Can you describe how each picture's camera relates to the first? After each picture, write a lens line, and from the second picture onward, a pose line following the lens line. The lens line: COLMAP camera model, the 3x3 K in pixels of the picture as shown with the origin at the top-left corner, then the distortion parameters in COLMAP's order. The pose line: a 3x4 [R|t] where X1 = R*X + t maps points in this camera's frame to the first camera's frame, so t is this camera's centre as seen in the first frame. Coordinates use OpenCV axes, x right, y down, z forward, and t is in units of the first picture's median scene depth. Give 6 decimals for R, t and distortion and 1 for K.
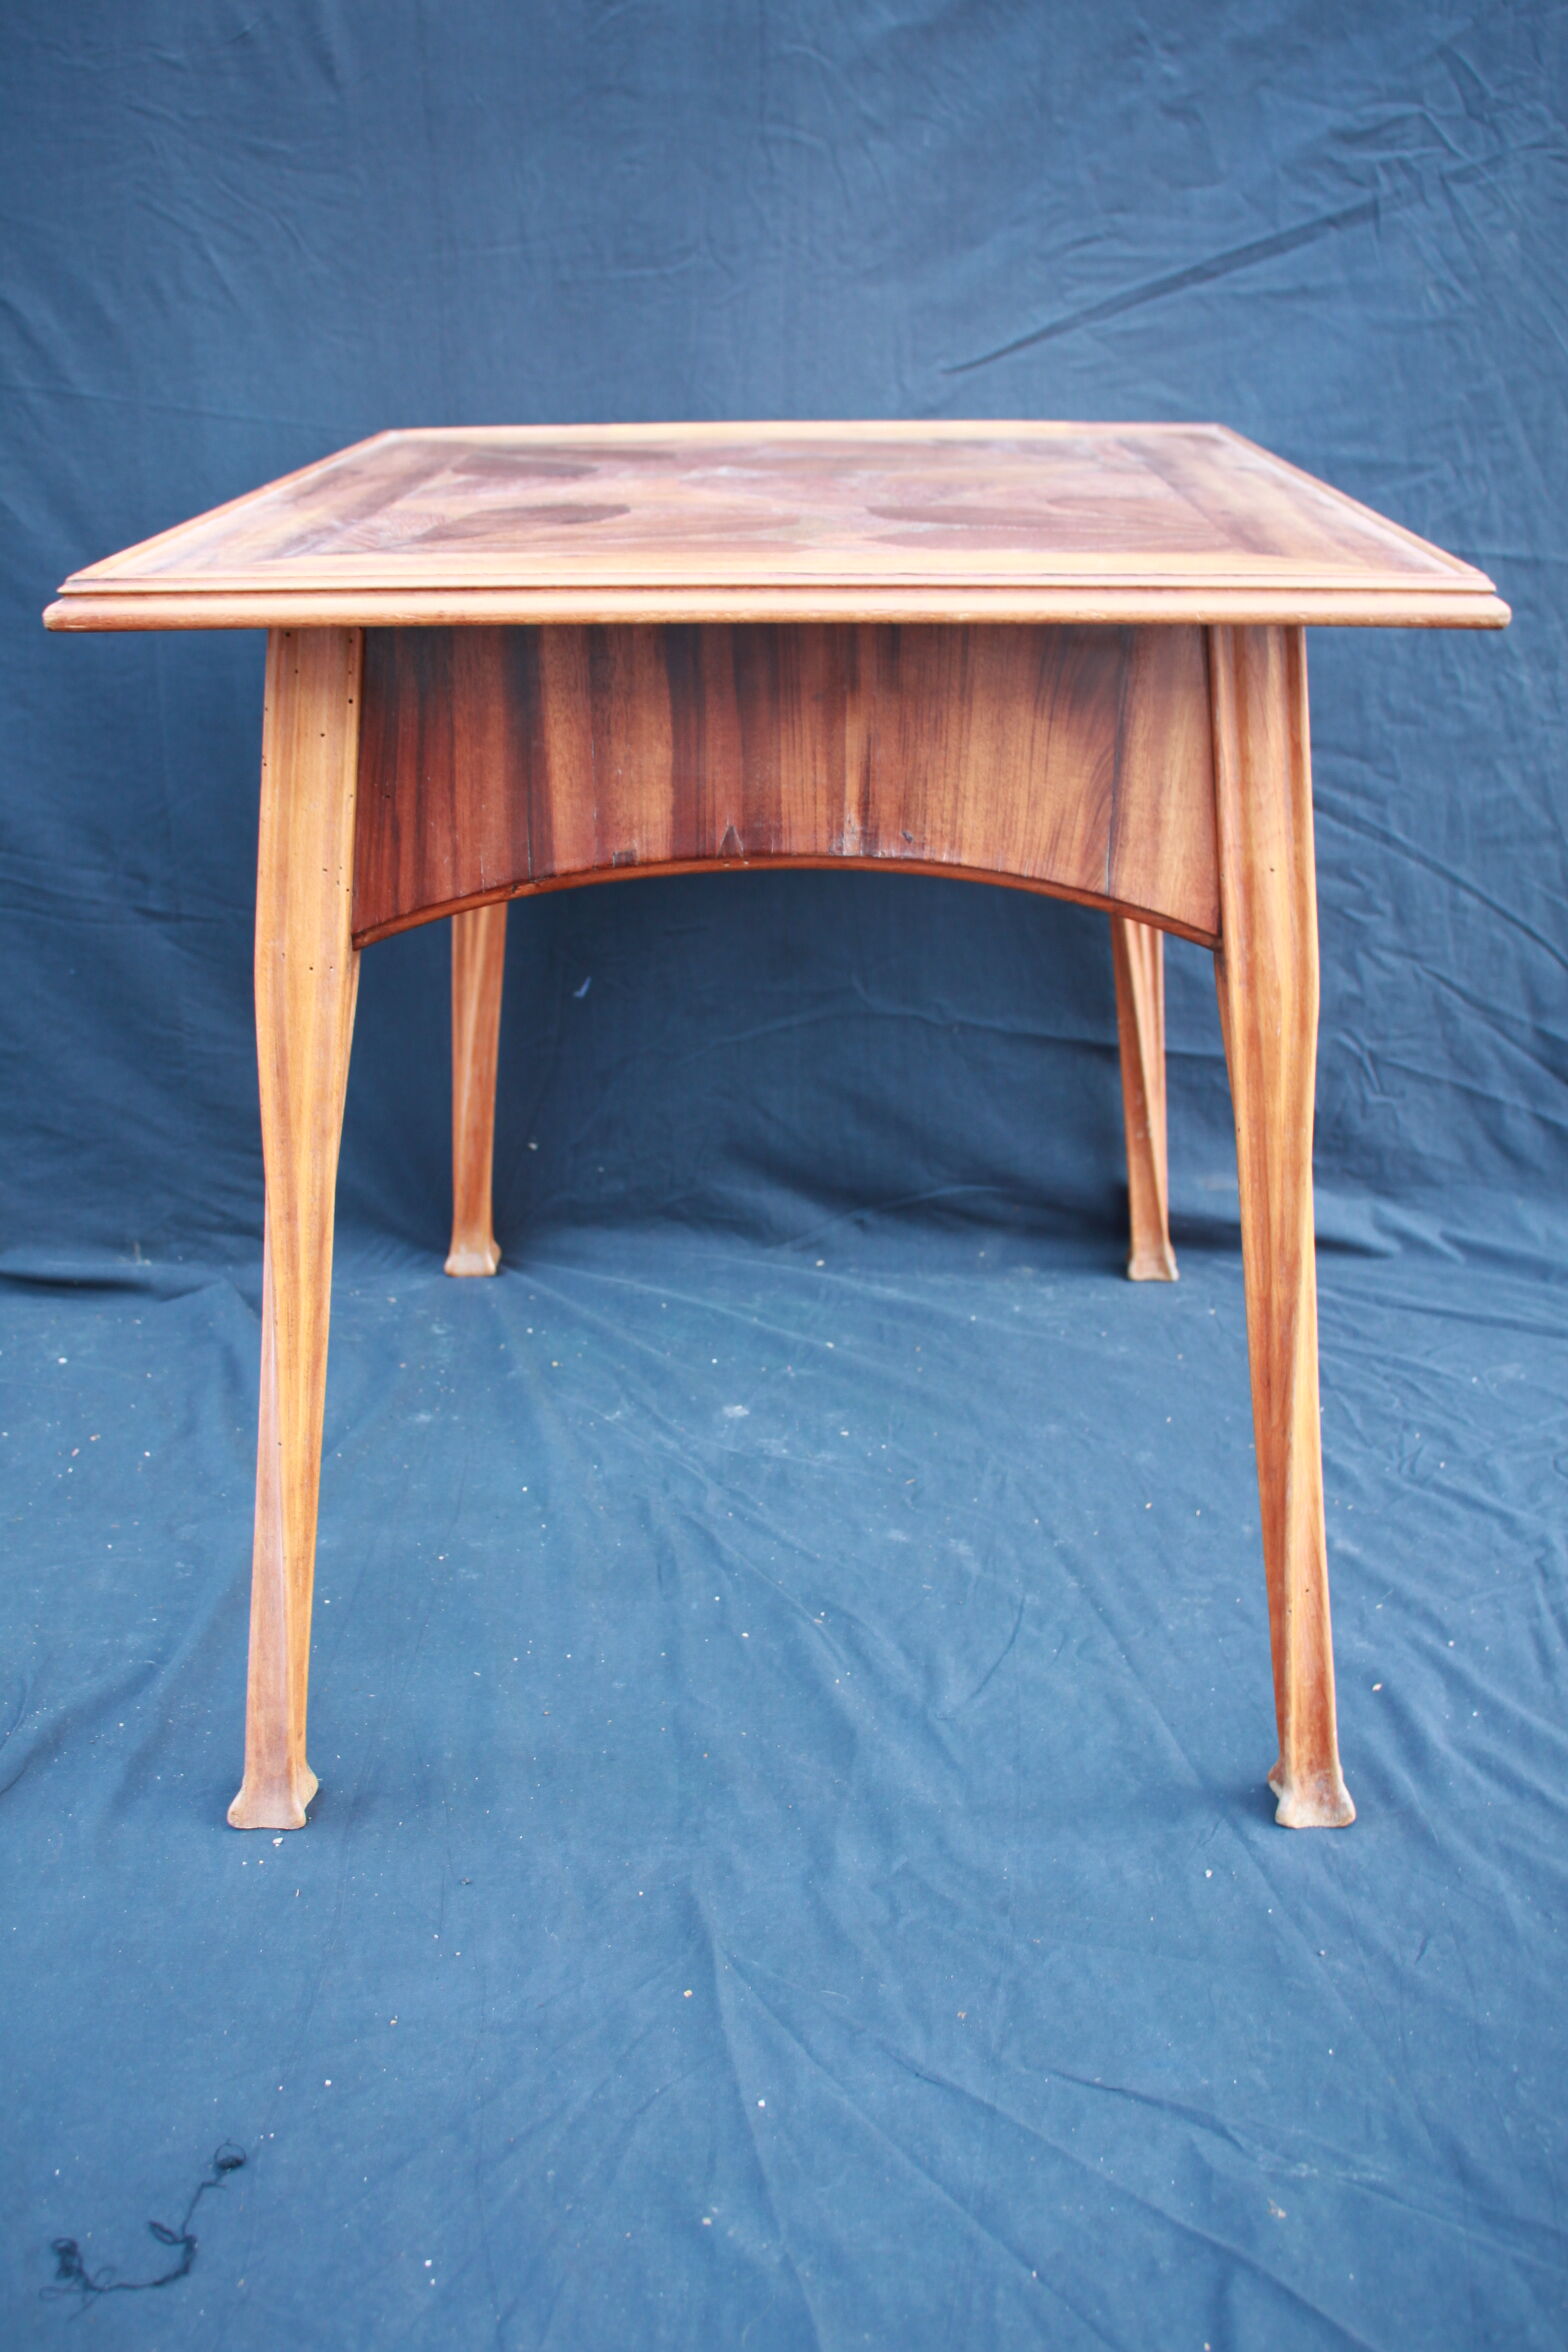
lens RADIAL K [[2275.0, 0, 784.0], [0, 2275.0, 1176.0], [0, 0, 1]] dist [-0.139621, 0.106292]
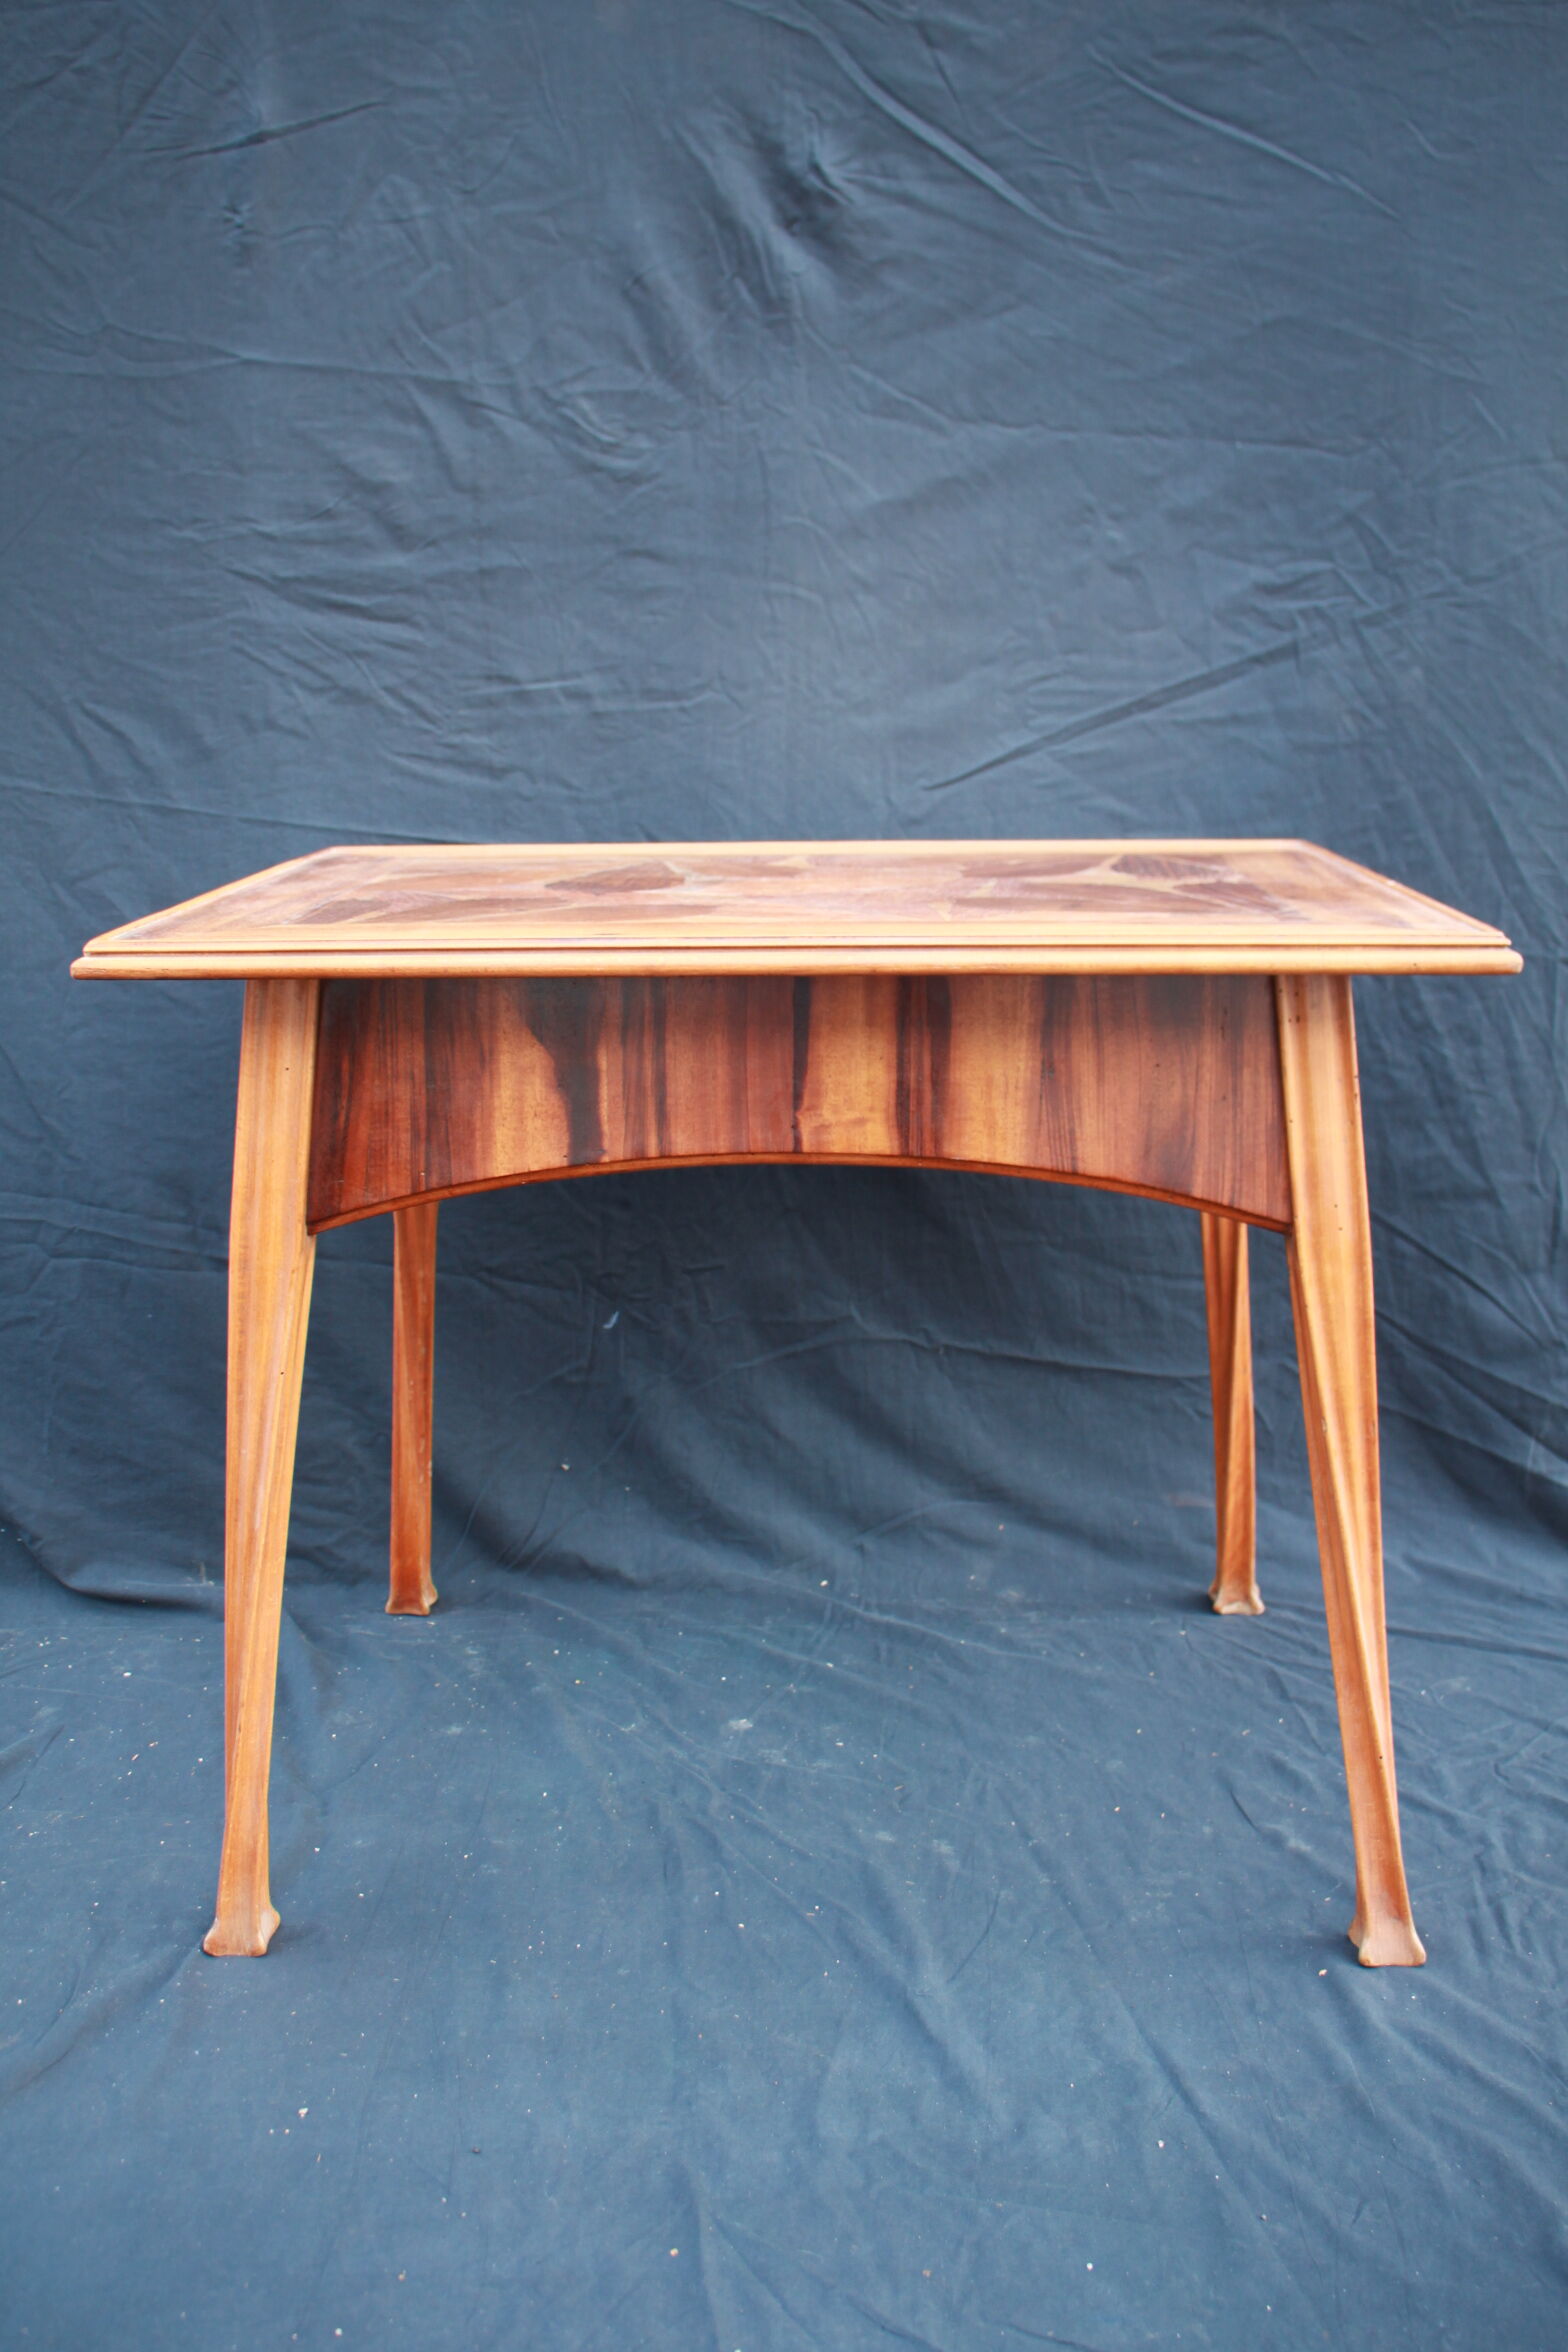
lens RADIAL K [[2279.5, 0, 784.0], [0, 2279.5, 1176.0], [0, 0, 1]] dist [-0.196723, 0.172550]
pose [[0.999331, 0.001206, -0.036552, 0.042920], [-0.007331, 0.985775, -0.167913, 0.030084], [0.035829, 0.168068, 0.985124, -0.109363]]
